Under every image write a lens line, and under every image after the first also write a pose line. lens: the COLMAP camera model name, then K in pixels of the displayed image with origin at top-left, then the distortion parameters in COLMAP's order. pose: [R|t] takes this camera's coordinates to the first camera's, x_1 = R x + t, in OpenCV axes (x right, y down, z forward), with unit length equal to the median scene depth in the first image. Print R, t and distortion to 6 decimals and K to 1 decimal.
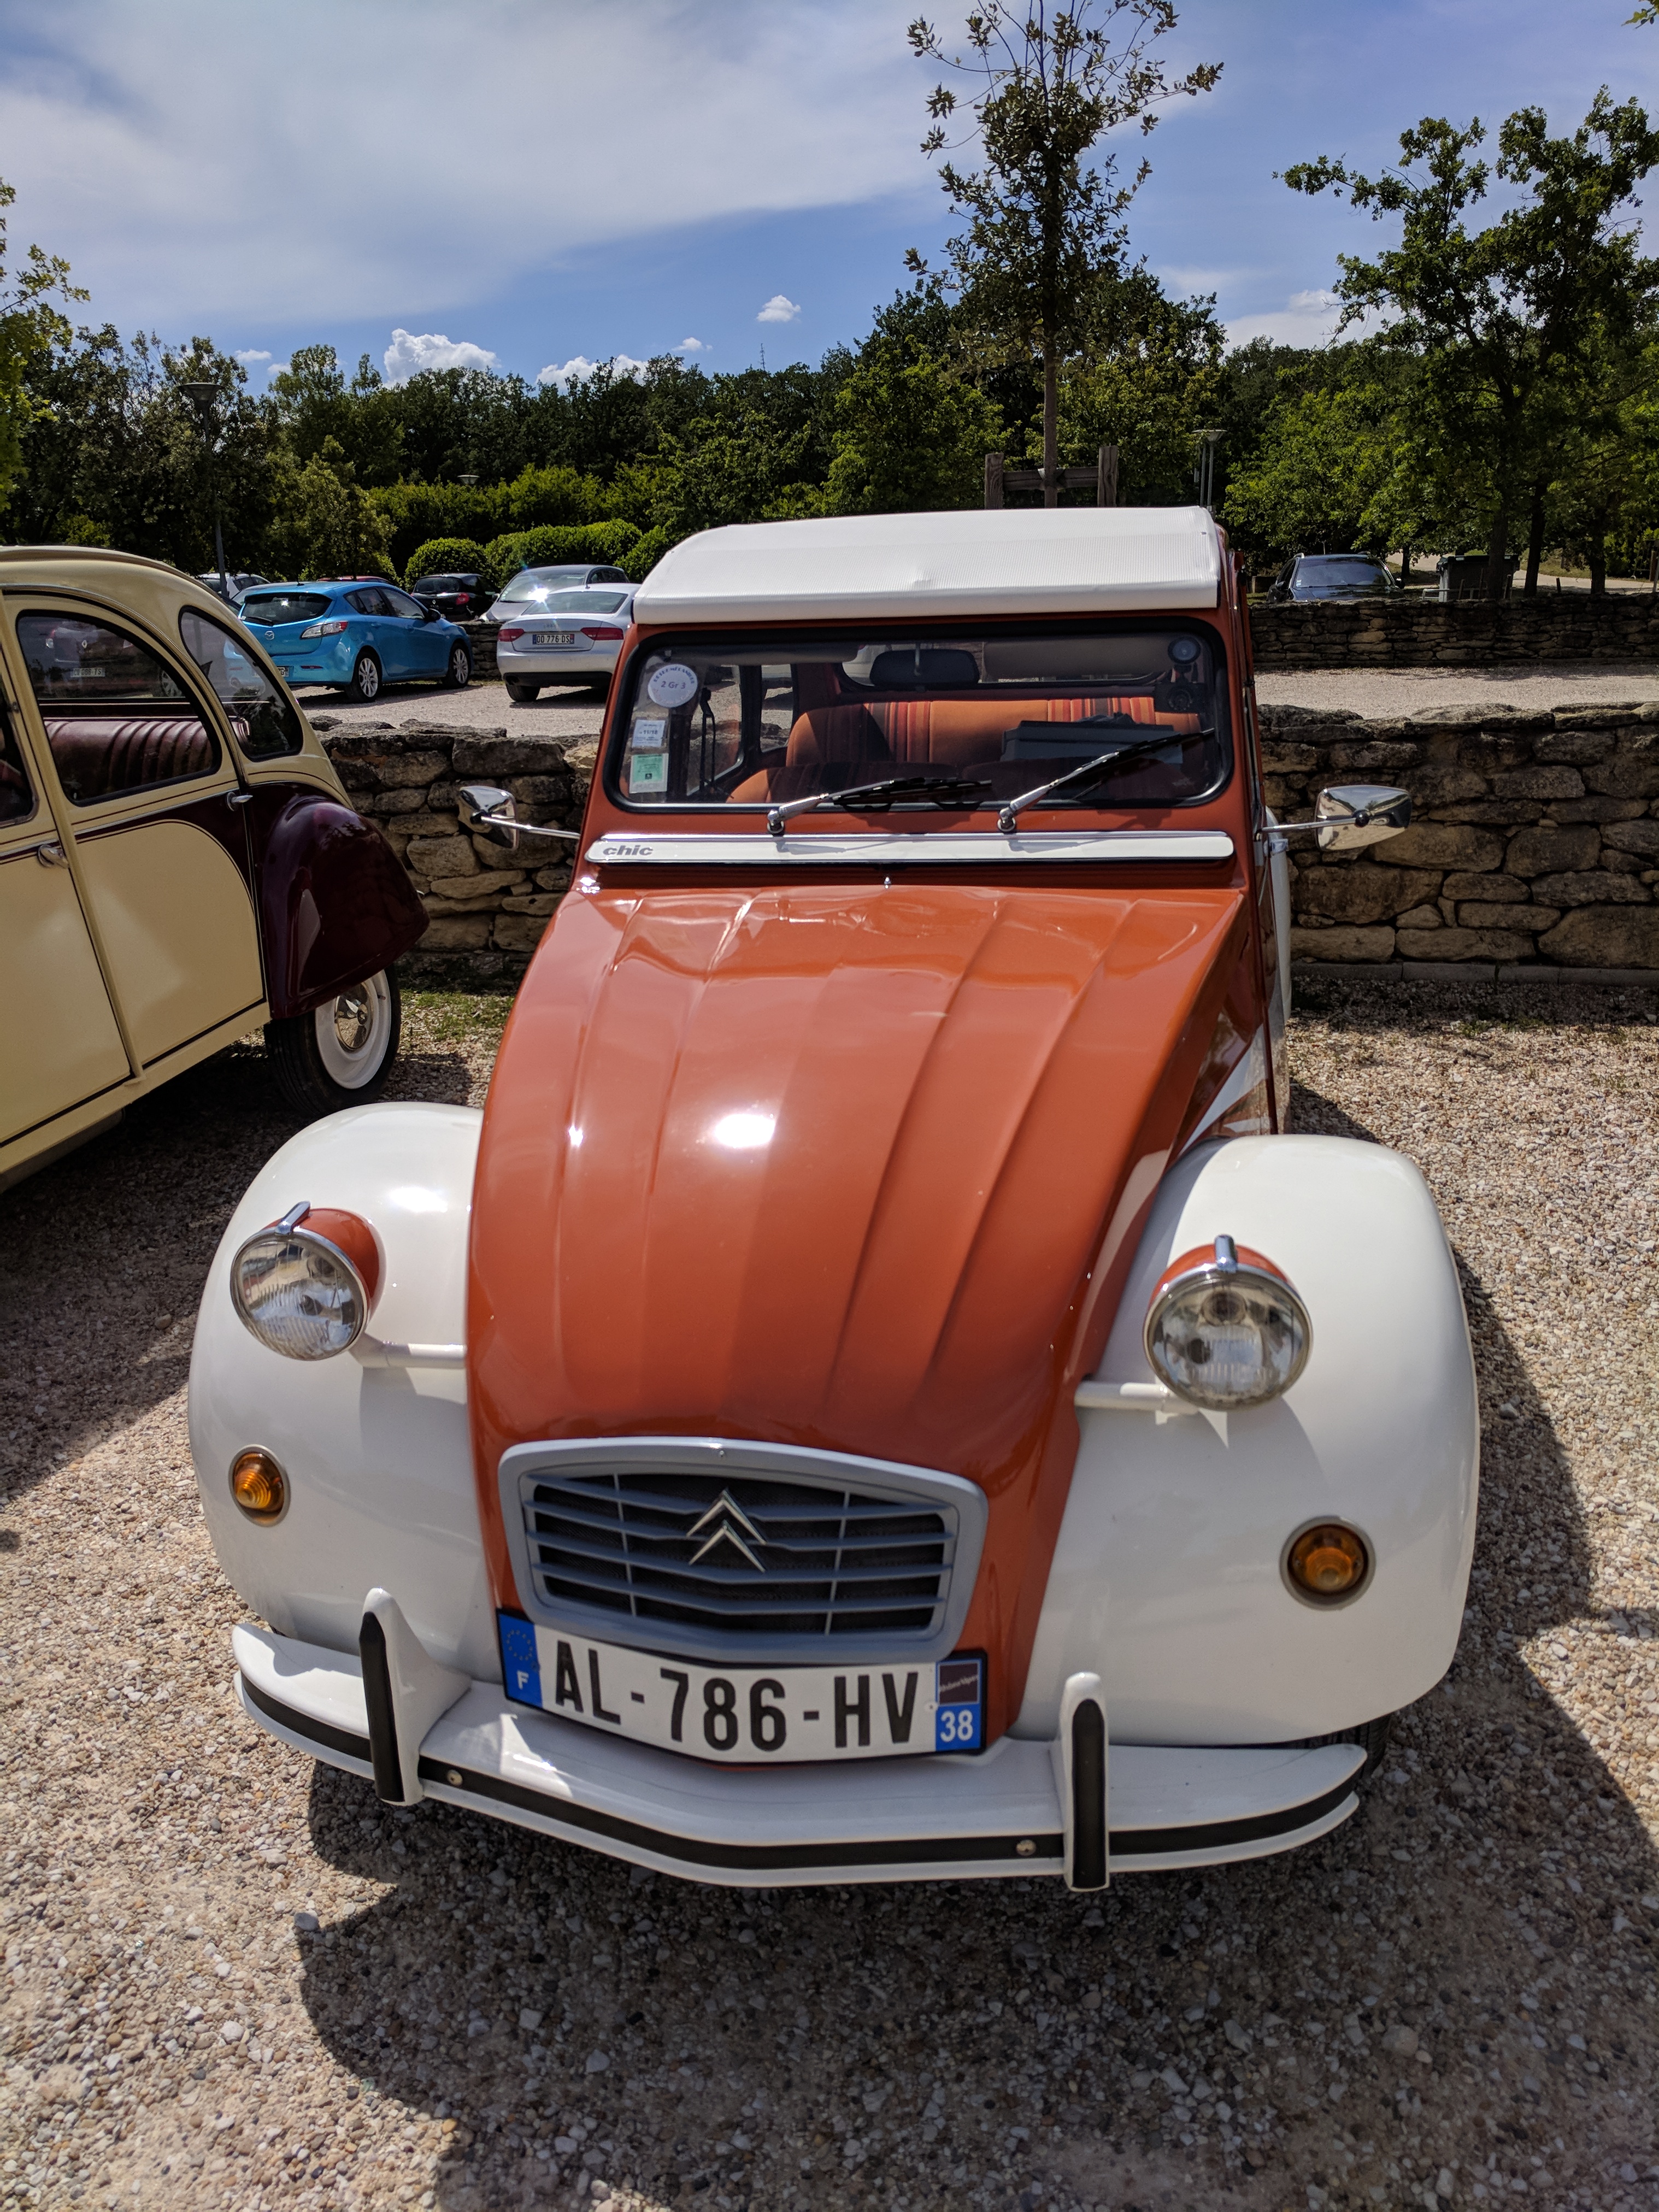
lens RADIAL K [[1592.7, 0, 829.5], [0, 1592.7, 1106.0], [0, 0, 1]] dist [-0.019519, 0.001105]
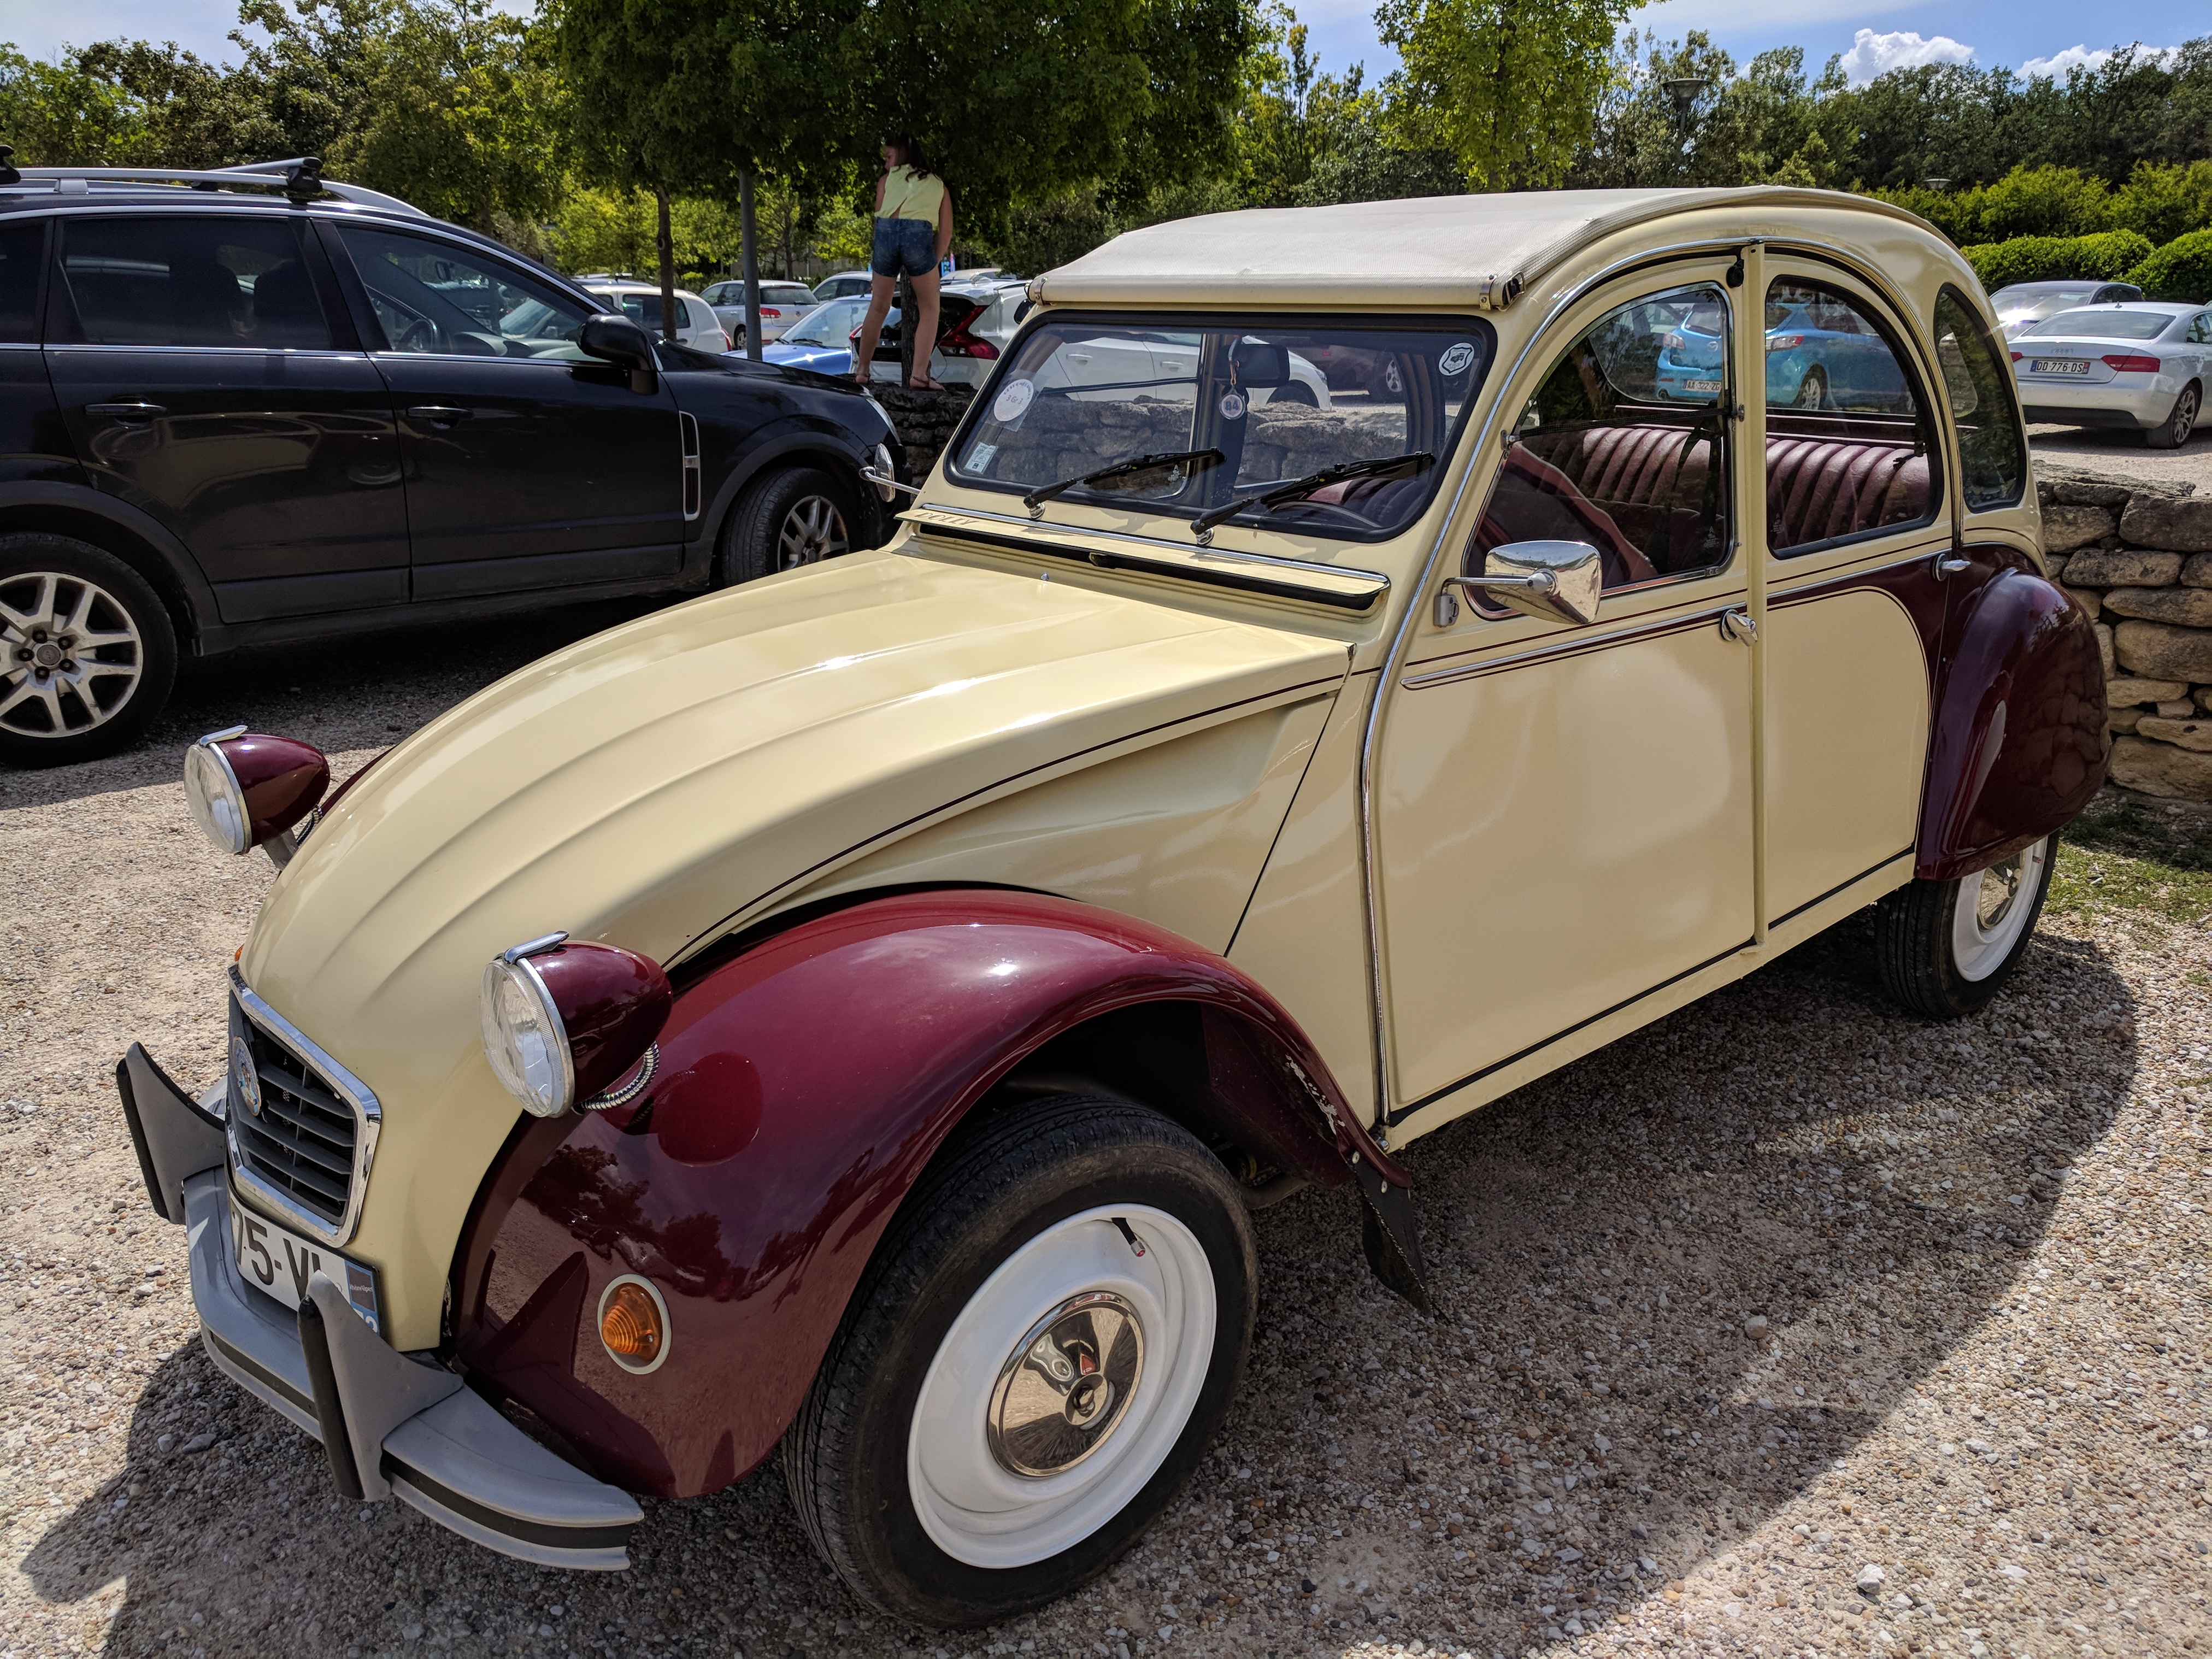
lens RADIAL K [[1592.7, 0, 1106.0], [0, 1592.7, 829.5], [0, 0, 1]] dist [-0.019519, 0.001105]
pose [[0.803382, 0.205760, -0.558785, -0.054038], [-0.203311, 0.976793, 0.067376, -0.010794], [0.559681, 0.059478, 0.826571, 0.047341]]
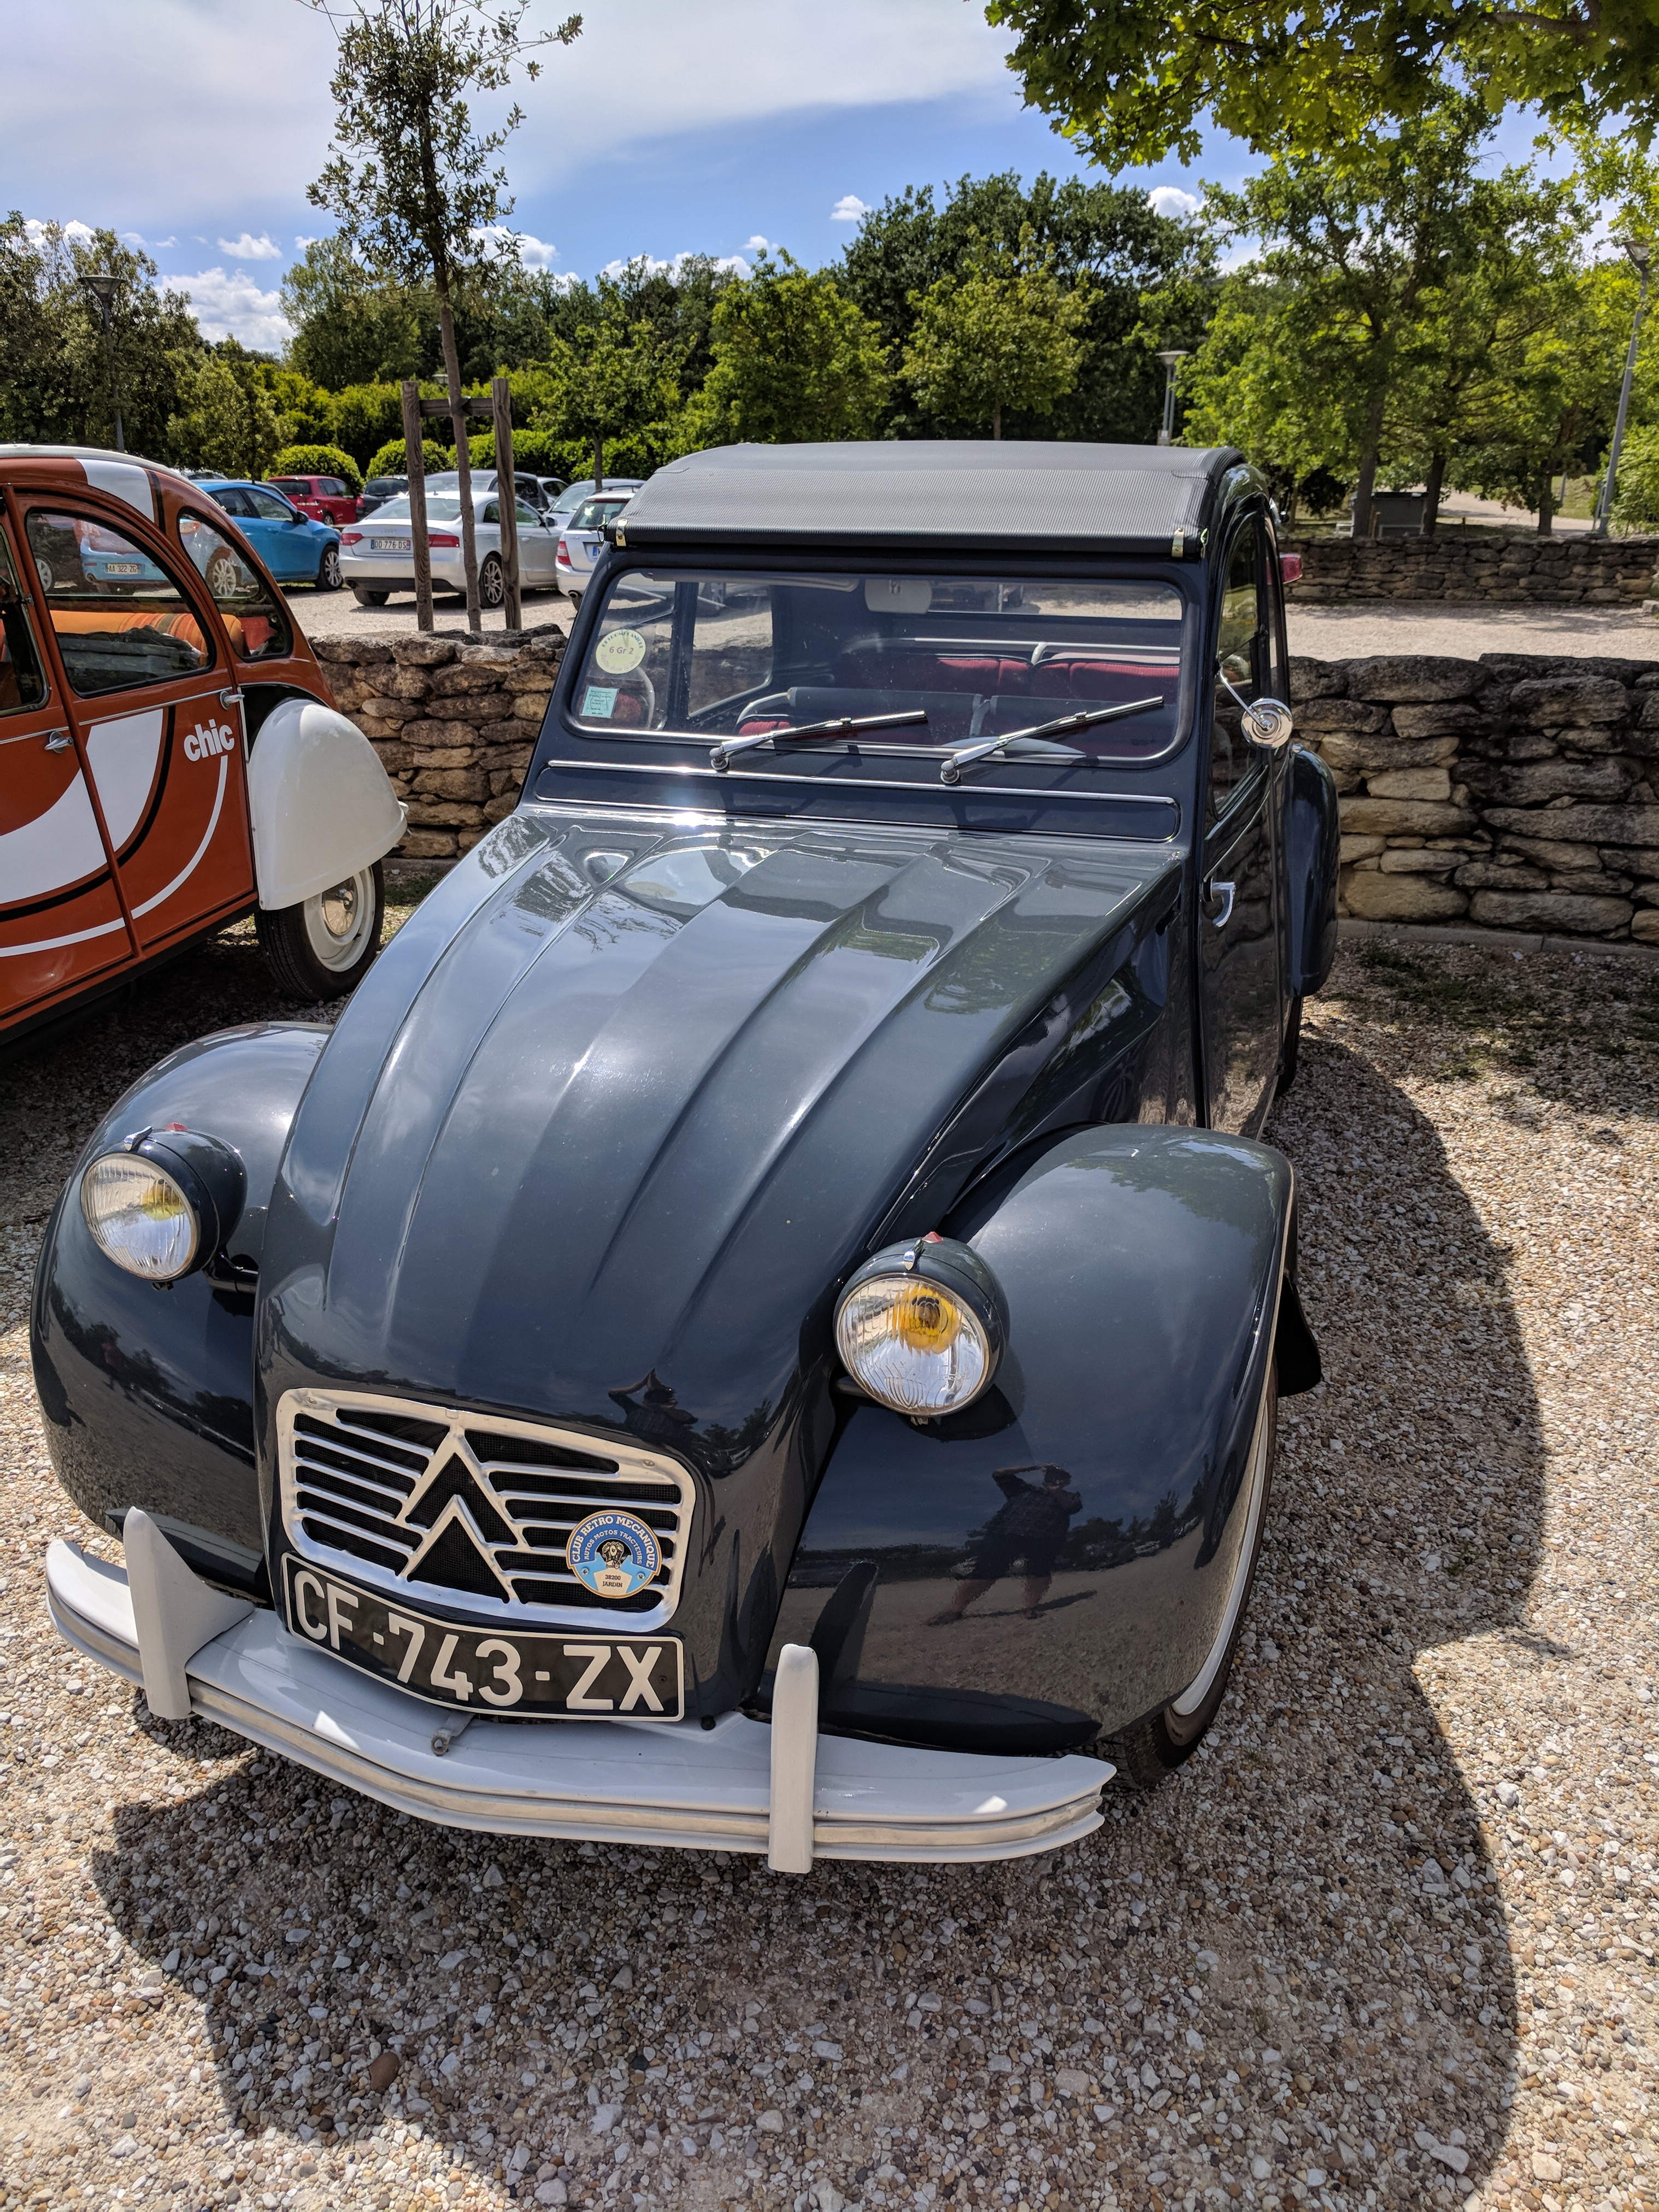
lens RADIAL K [[1688.0, 0, 829.5], [0, 1688.0, 1106.0], [0, 0, 1]] dist [-0.096396, 0.106247]
pose [[0.996764, 0.058301, -0.055347, 0.145764], [-0.056476, 0.997826, 0.033978, 0.004949], [0.057207, -0.030743, 0.997889, -0.030516]]
